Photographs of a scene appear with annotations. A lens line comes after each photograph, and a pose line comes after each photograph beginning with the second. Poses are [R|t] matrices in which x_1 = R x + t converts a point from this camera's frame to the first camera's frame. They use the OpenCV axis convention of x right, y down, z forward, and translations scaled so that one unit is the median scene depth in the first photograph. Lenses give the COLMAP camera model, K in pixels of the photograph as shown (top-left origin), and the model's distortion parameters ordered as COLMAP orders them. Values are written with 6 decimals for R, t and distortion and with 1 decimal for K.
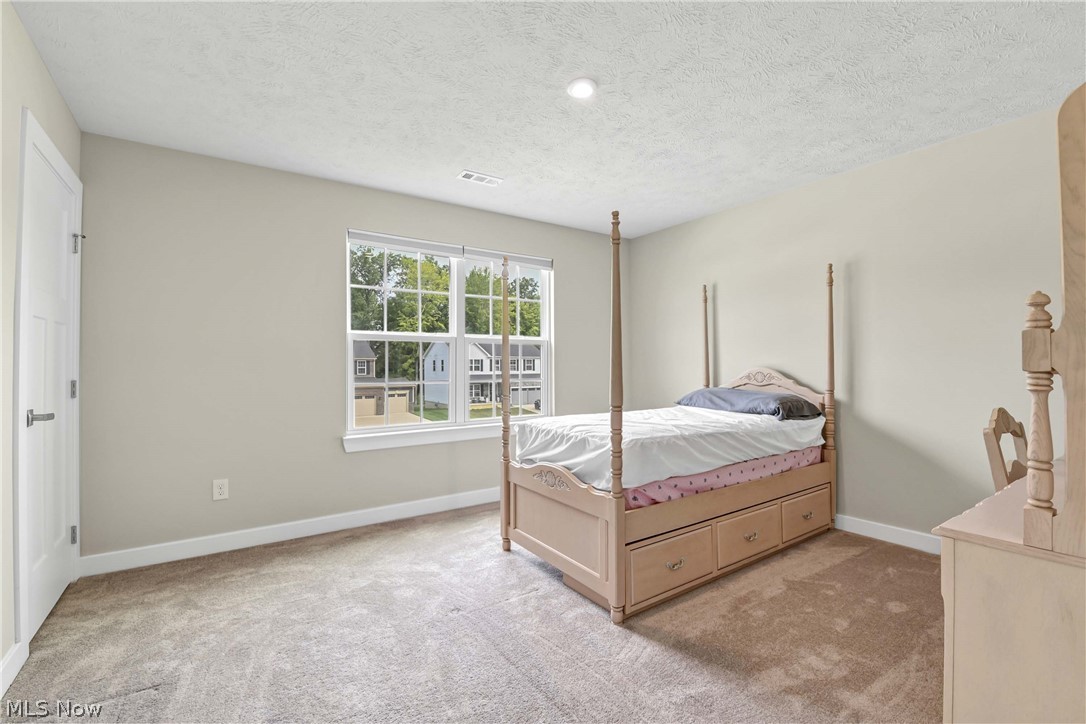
lens RADIAL K [[507.0, 0, 543.5], [0, 507.0, 366.7], [0, 0, 1]] dist [-0.011047, -0.001979]
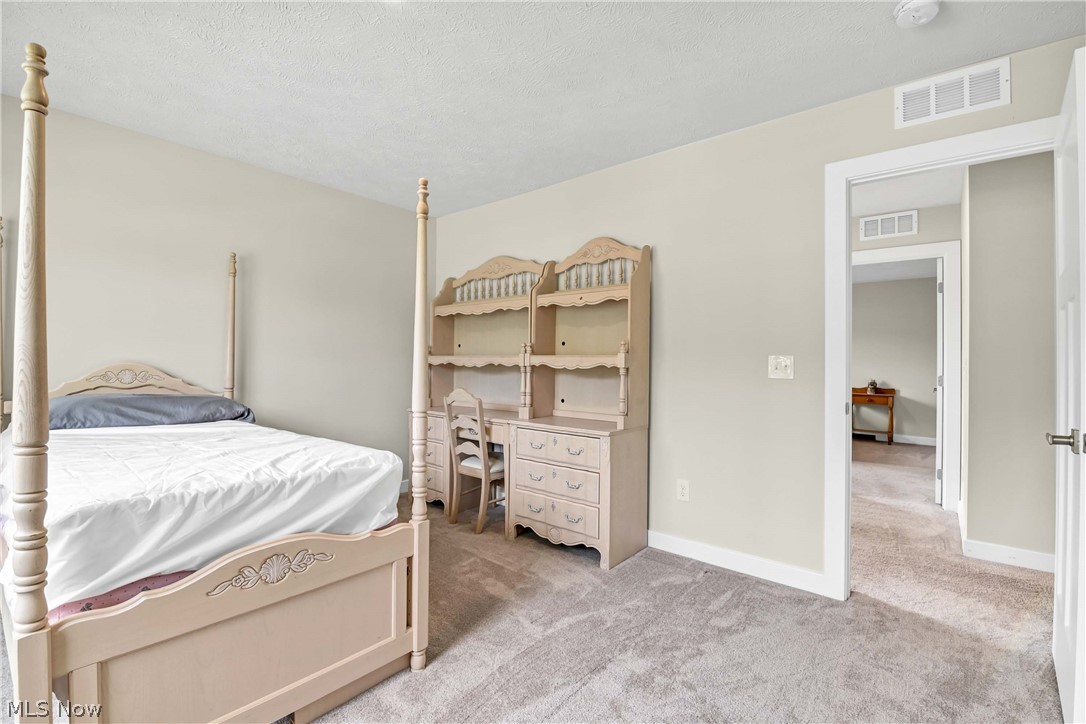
lens RADIAL K [[507.0, 0, 538.4], [0, 507.0, 359.6], [0, 0, 1]] dist [-0.011047, -0.001979]
pose [[-0.325318, 0.000997, 0.945604, -0.559791], [-0.005079, 0.999983, -0.002802, -0.005436], [-0.945591, -0.005714, -0.325308, 0.848341]]
